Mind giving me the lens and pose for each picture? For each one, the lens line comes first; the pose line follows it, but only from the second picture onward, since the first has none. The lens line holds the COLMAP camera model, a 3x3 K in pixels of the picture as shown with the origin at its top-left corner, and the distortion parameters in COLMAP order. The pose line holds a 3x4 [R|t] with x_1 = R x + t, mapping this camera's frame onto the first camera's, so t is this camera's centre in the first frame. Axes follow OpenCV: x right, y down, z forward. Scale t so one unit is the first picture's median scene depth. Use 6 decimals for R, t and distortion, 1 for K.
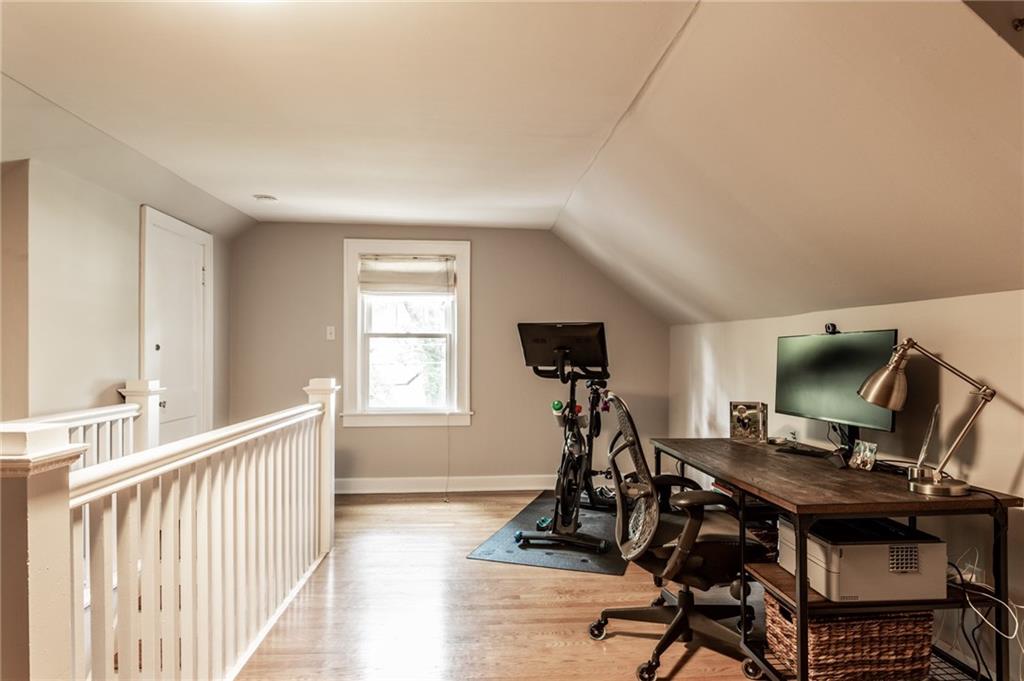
lens RADIAL K [[623.2, 0, 519.2], [0, 623.2, 347.7], [0, 0, 1]] dist [-0.001466, 0.000945]
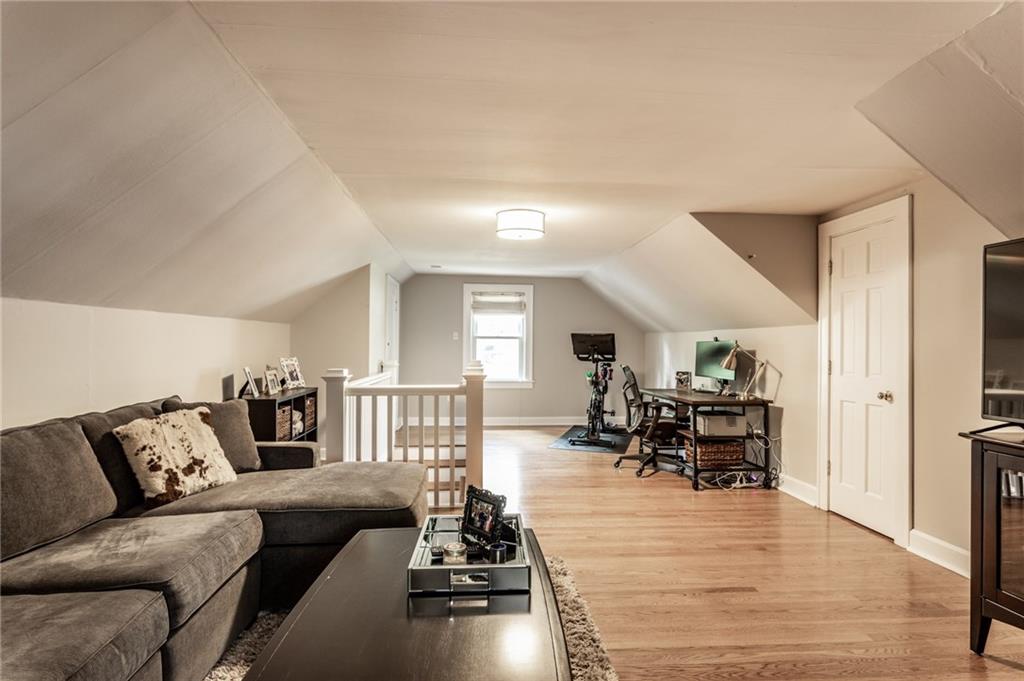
lens RADIAL K [[514.0, 0, 508.3], [0, 514.0, 341.7], [0, 0, 1]] dist [-0.004367, -0.000968]
pose [[0.999859, 0.004767, -0.016096, -0.174372], [-0.004776, 0.999988, -0.000530, -0.010293], [0.016093, 0.000607, 0.999870, -0.649380]]
